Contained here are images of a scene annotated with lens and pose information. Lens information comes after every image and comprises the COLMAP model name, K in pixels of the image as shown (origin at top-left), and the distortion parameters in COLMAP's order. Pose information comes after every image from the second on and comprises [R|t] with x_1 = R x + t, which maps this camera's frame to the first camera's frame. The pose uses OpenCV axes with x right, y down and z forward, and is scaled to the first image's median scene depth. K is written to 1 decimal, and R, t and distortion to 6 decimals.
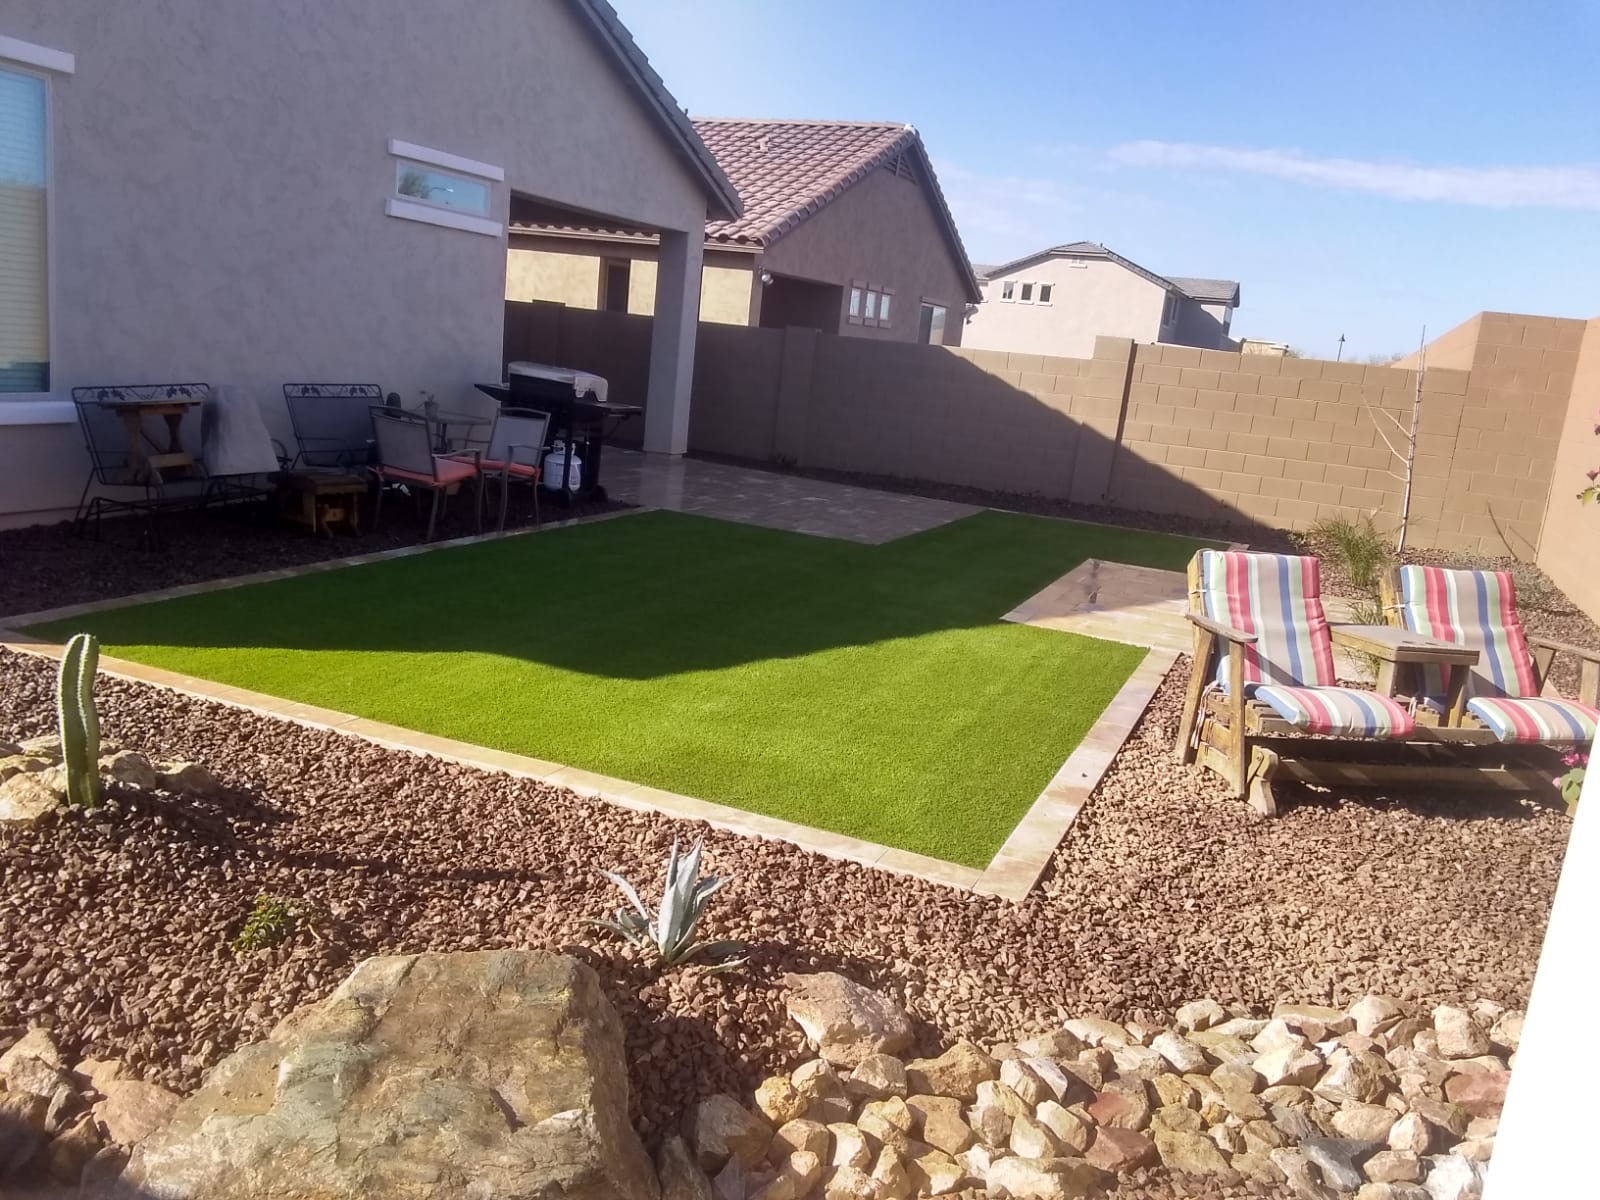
lens RADIAL K [[1324.8, 0, 800.0], [0, 1324.8, 600.0], [0, 0, 1]] dist [0.139606, -0.330923]
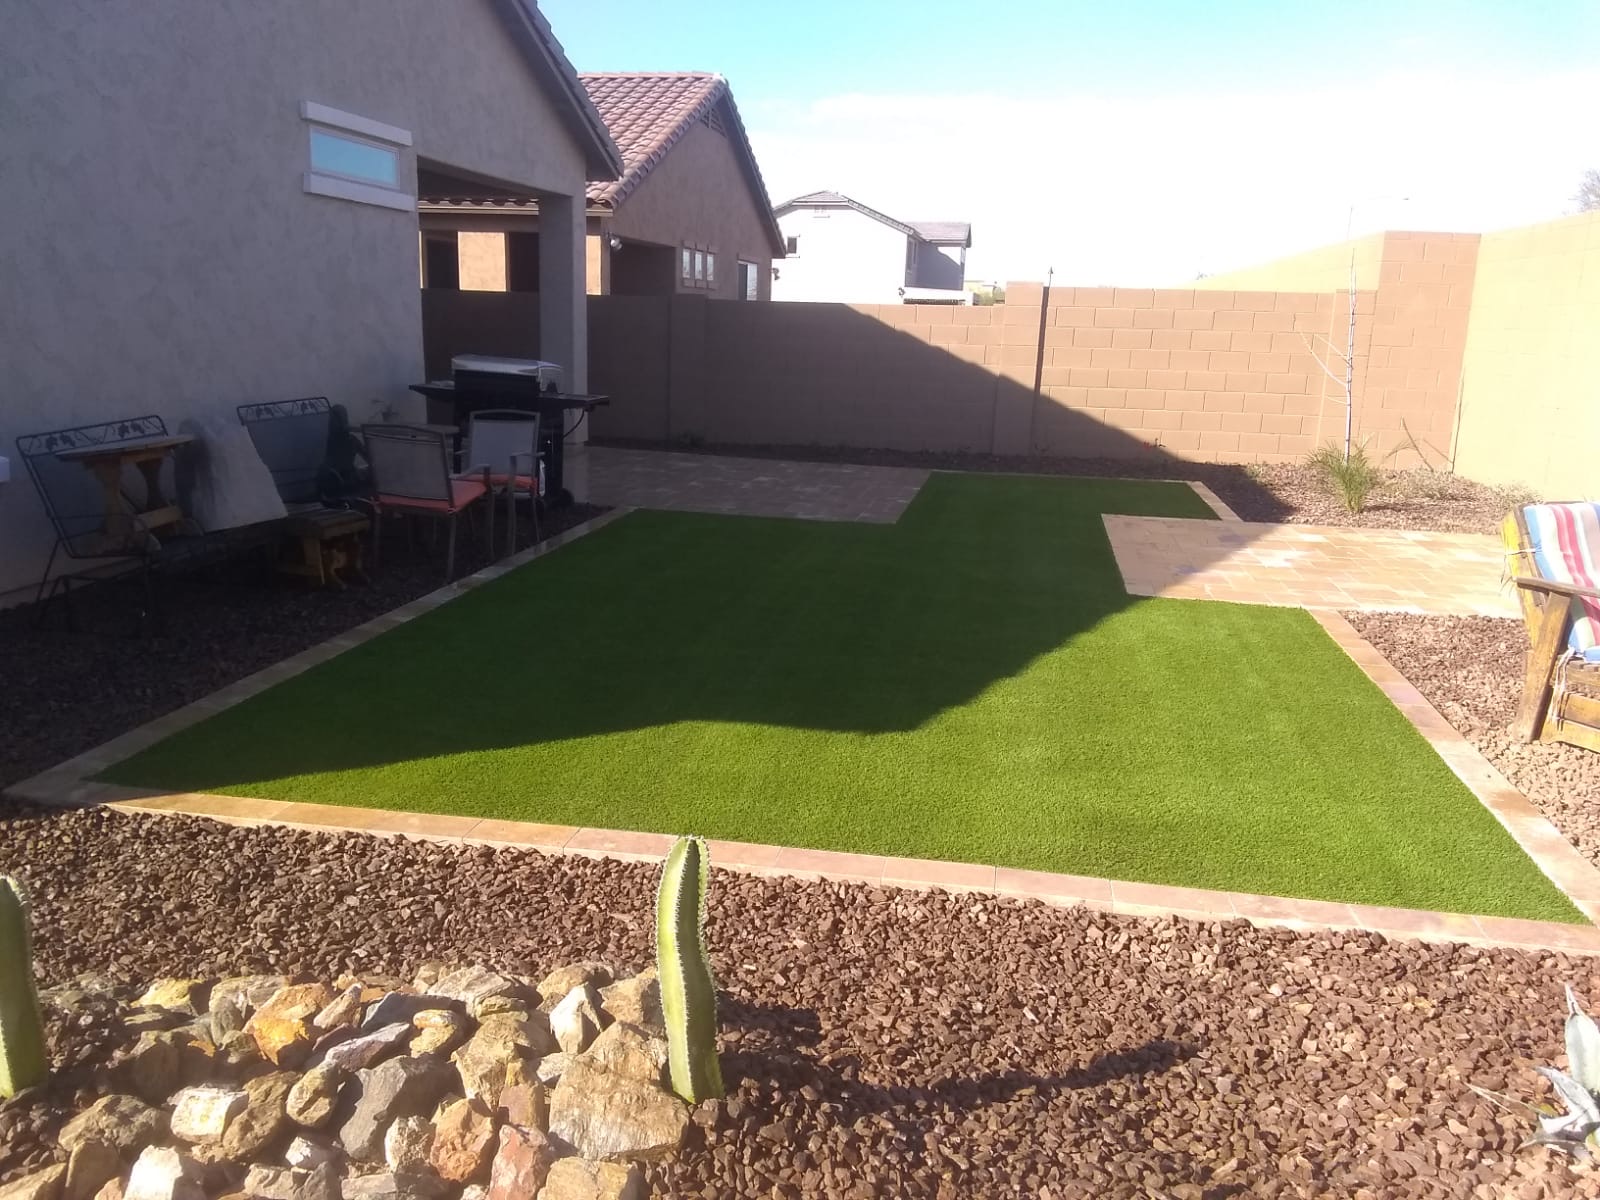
lens RADIAL K [[1306.9, 0, 800.0], [0, 1306.9, 600.0], [0, 0, 1]] dist [0.097519, -0.193736]
pose [[0.971196, -0.117094, 0.207528, -0.222774], [0.110017, 0.992894, 0.045364, -0.041538], [-0.211365, -0.021226, 0.977177, 0.137173]]
